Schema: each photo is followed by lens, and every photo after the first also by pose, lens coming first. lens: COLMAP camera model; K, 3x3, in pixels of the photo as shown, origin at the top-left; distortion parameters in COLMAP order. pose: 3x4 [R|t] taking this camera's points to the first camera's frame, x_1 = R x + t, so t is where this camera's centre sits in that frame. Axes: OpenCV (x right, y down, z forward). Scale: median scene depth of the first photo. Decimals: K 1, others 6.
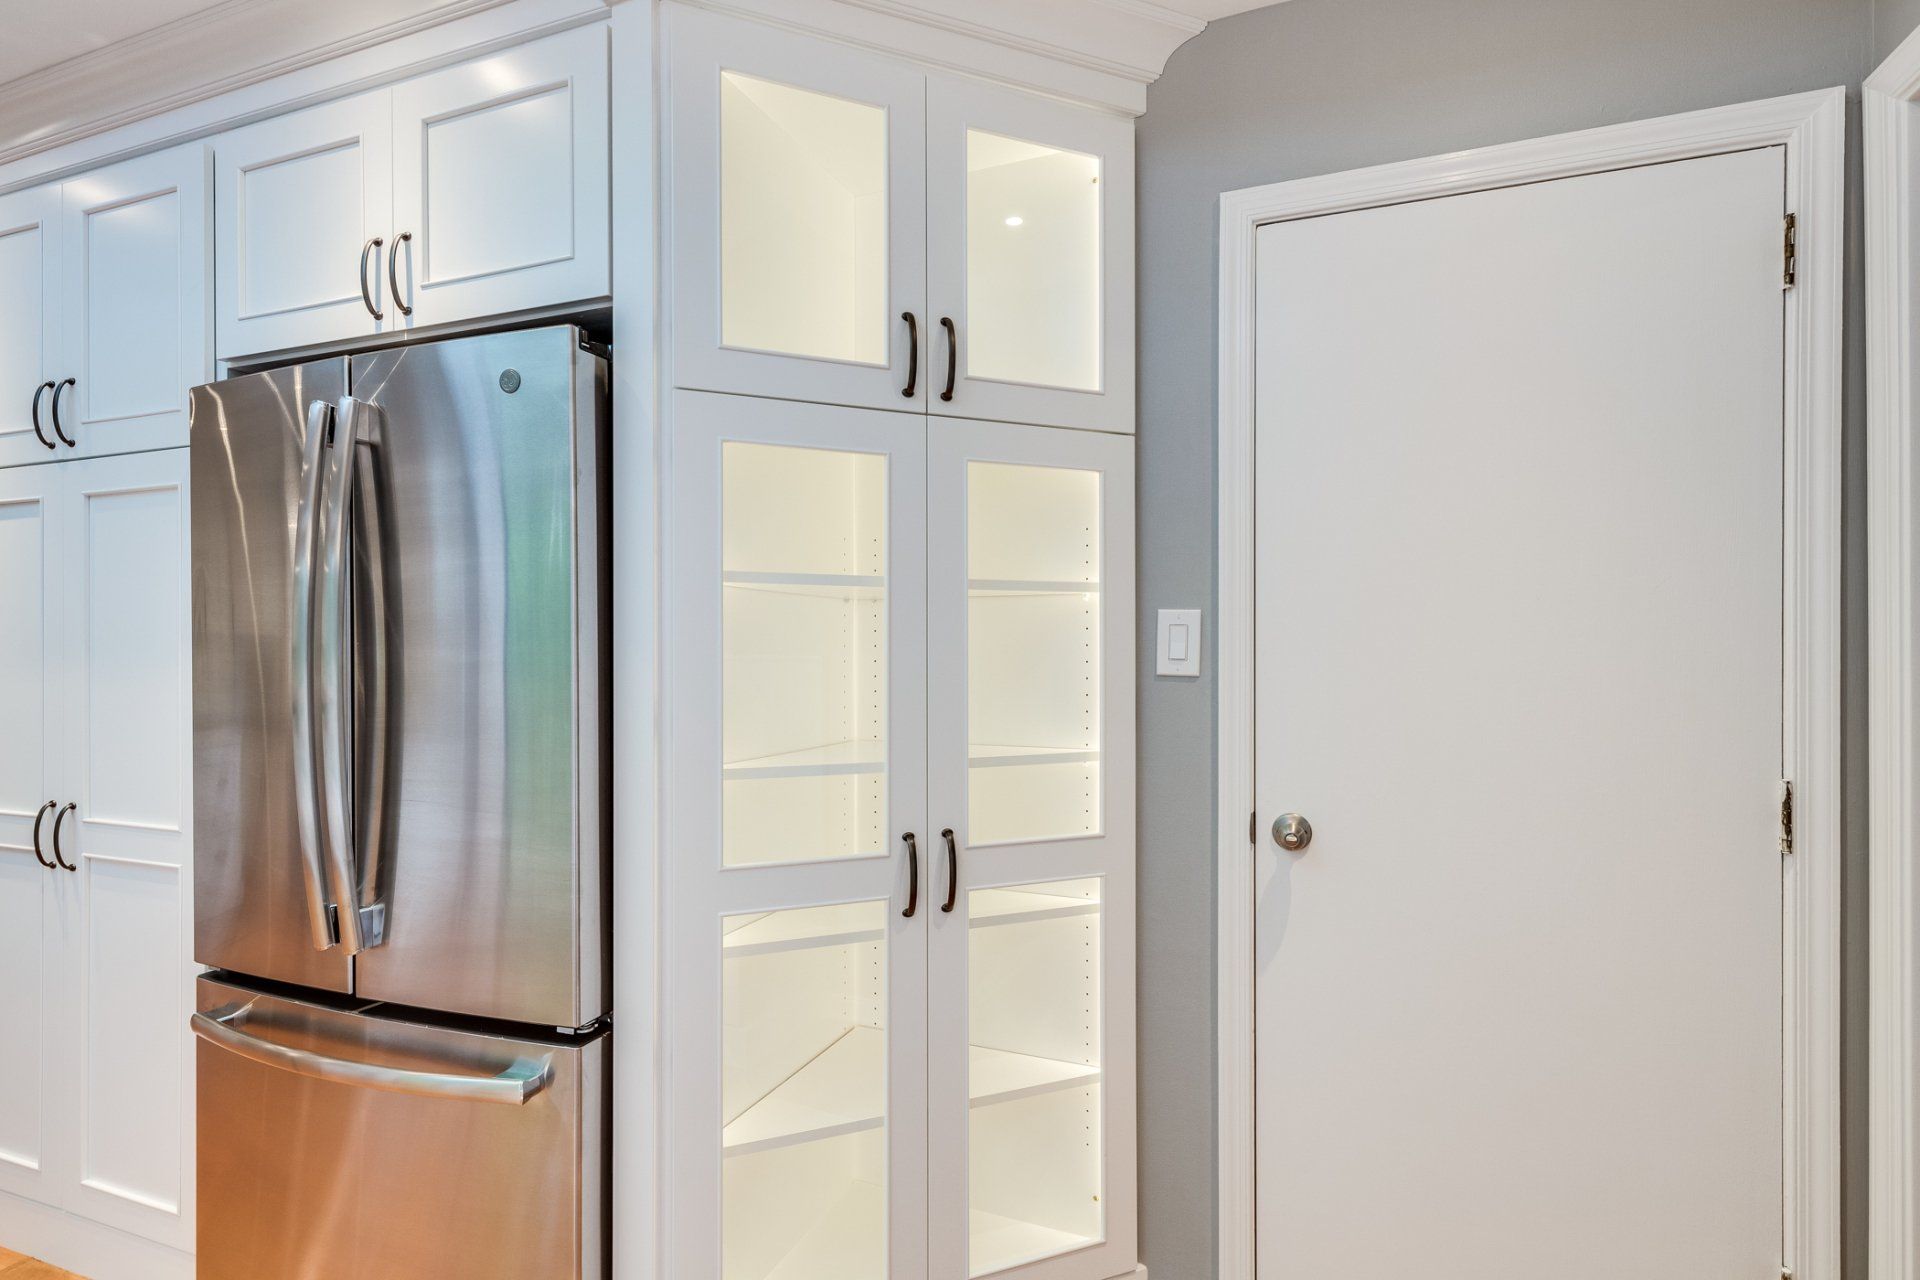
lens RADIAL K [[916.9, 0, 960.2], [0, 916.9, 644.0], [0, 0, 1]] dist [0.003817, 0.000180]
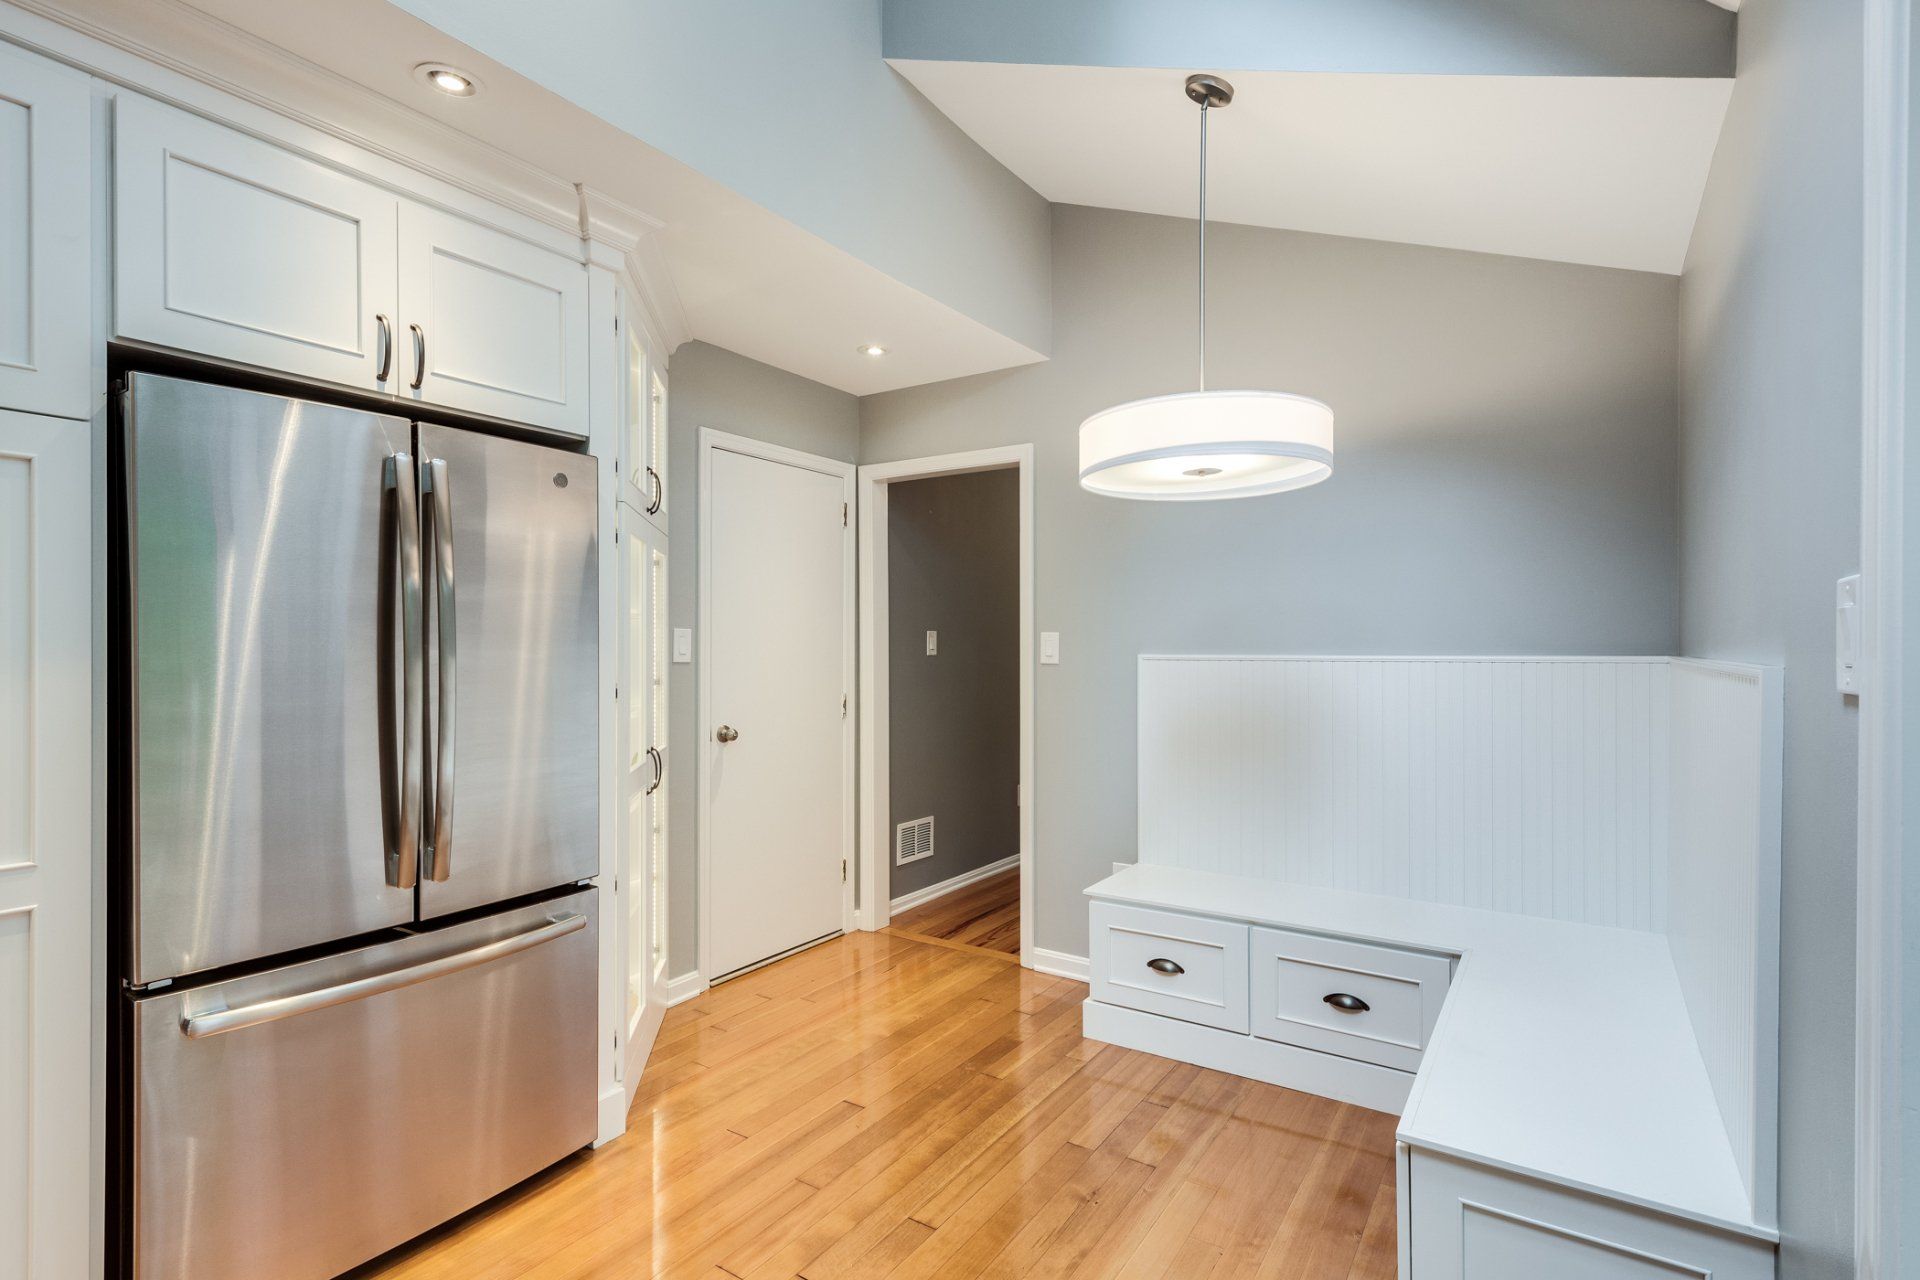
lens RADIAL K [[916.9, 0, 956.9], [0, 916.9, 648.1], [0, 0, 1]] dist [0.003817, 0.000180]
pose [[0.237202, 0.005656, 0.971444, -1.569707], [0.002615, 0.999976, -0.006460, 0.018228], [-0.971457, 0.004073, 0.237182, -0.036724]]
